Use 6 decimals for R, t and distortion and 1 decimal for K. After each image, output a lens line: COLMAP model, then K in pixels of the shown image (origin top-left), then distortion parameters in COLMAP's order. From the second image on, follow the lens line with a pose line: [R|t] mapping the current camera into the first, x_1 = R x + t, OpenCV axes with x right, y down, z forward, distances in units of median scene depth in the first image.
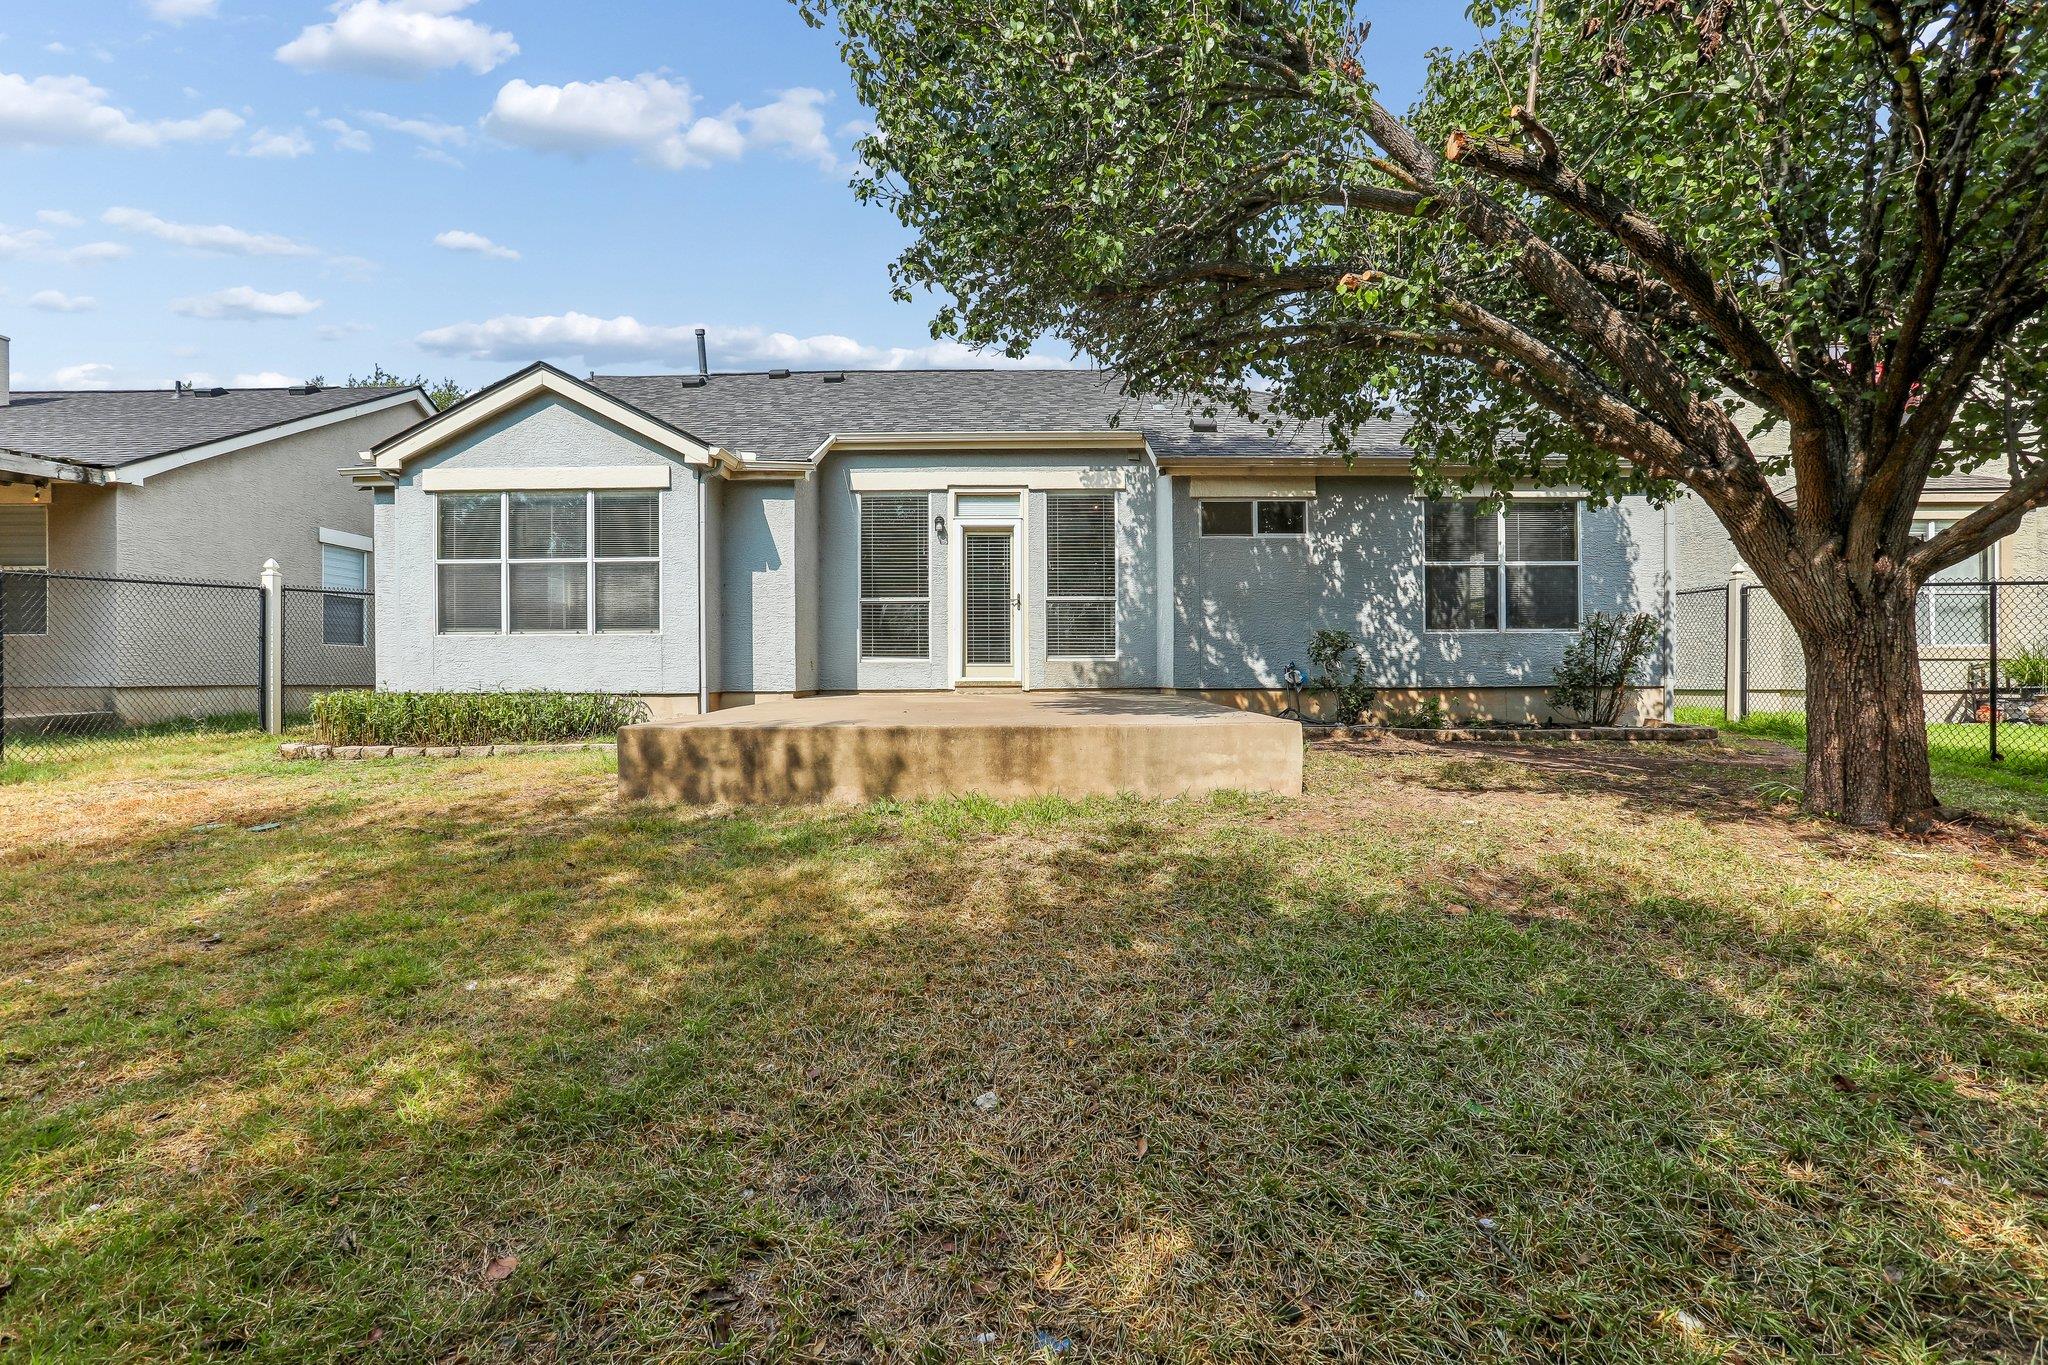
lens RADIAL K [[937.9, 0, 1026.0], [0, 937.9, 672.7], [0, 0, 1]] dist [-0.052661, 0.023544]
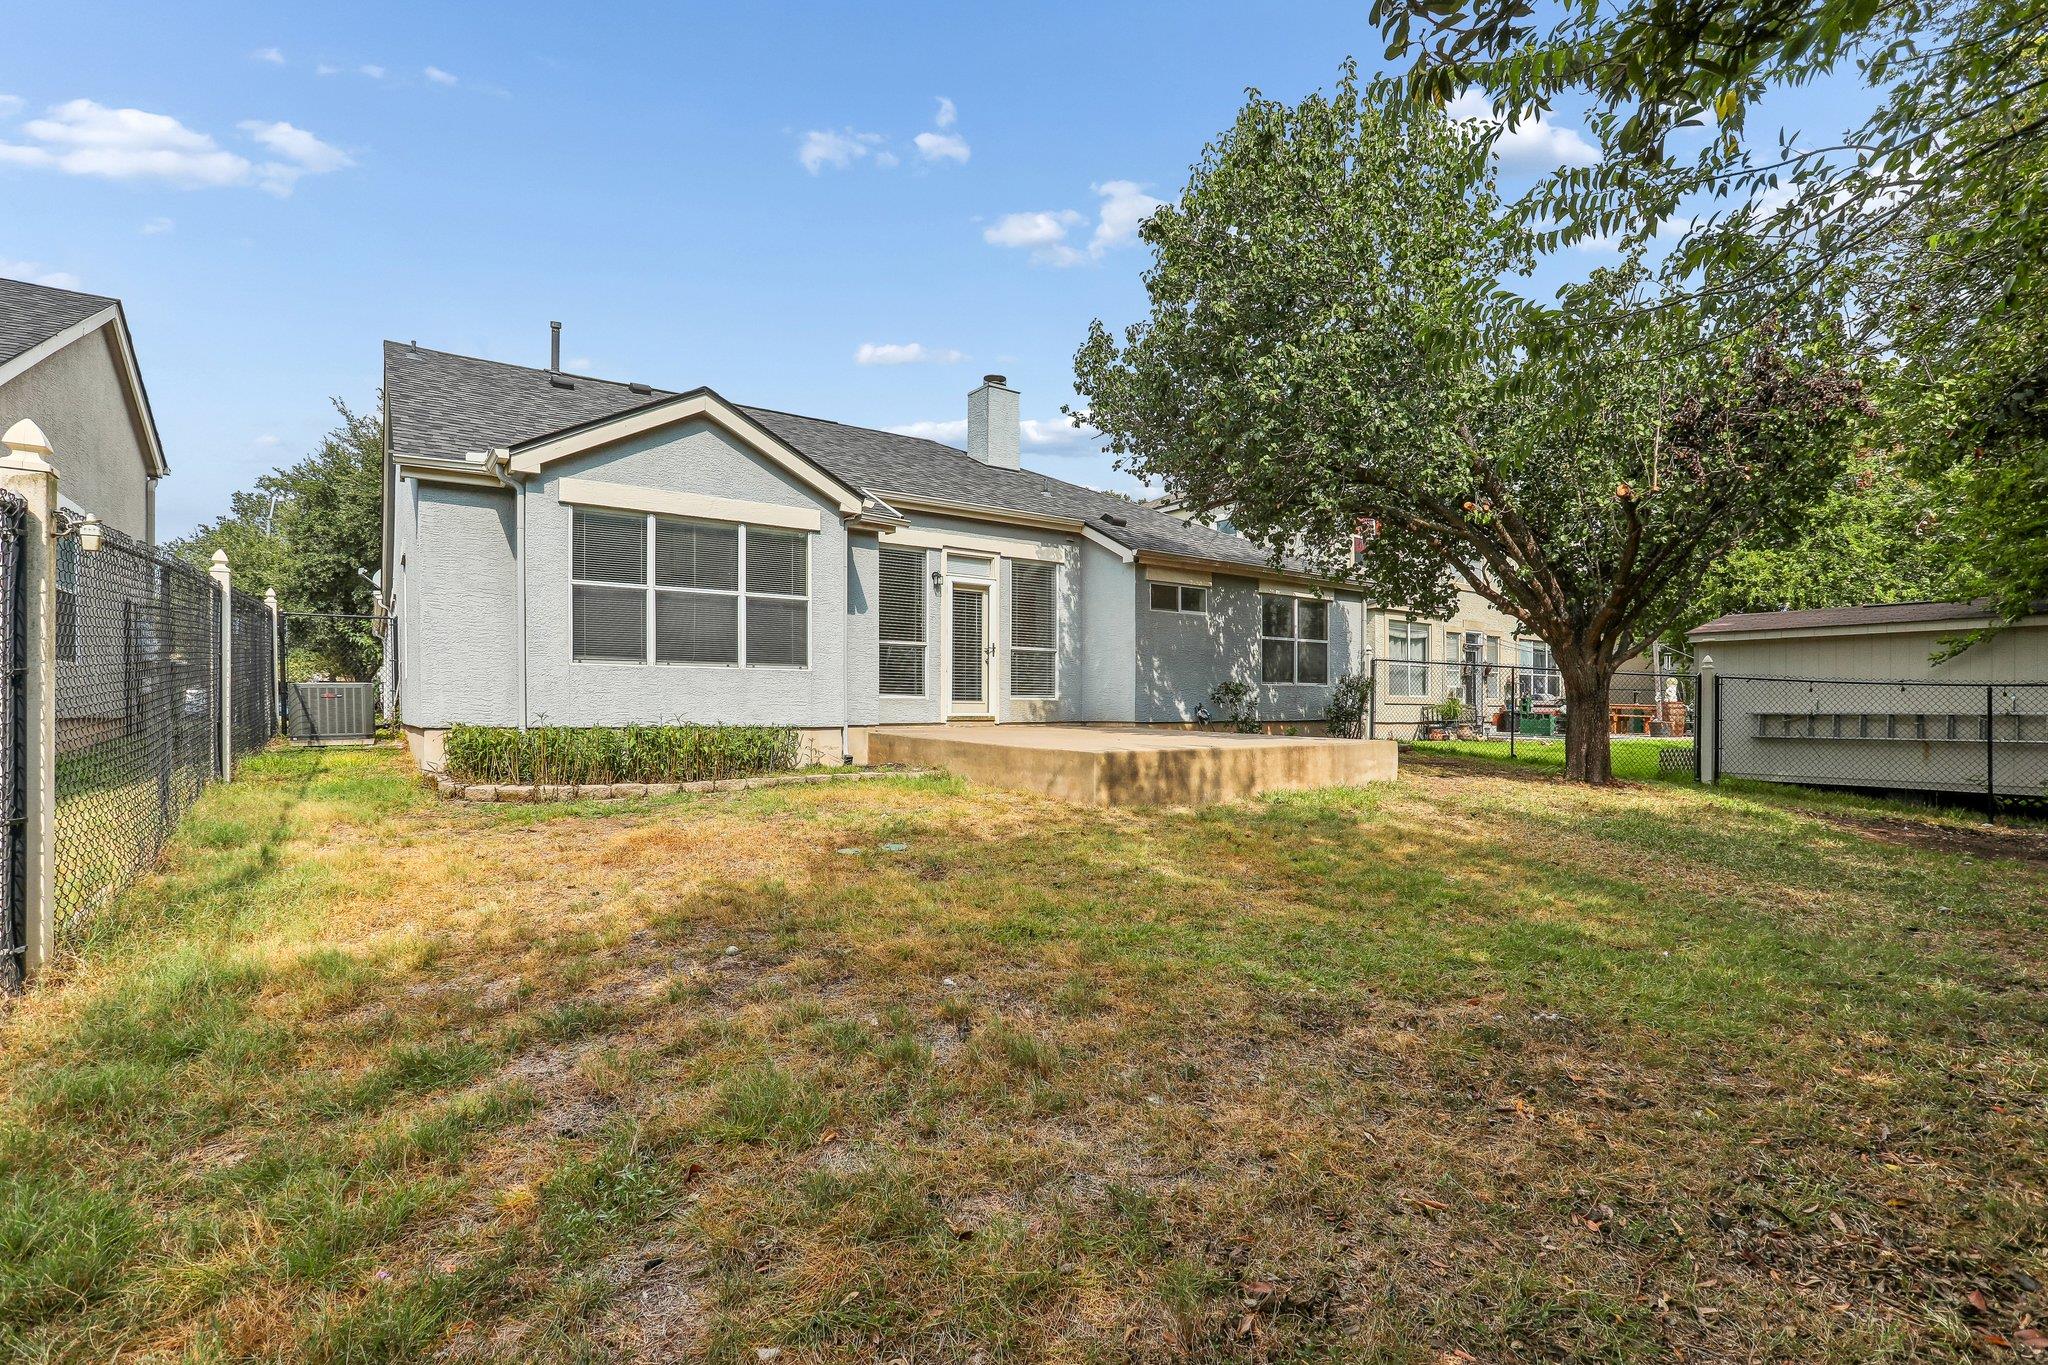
lens RADIAL K [[937.9, 0, 1037.7], [0, 937.9, 700.3], [0, 0, 1]] dist [-0.052661, 0.023544]
pose [[0.812189, 0.013191, 0.583245, -0.729828], [-0.007929, 0.999902, -0.011572, 0.002329], [-0.583340, 0.004774, 0.812214, -0.000373]]
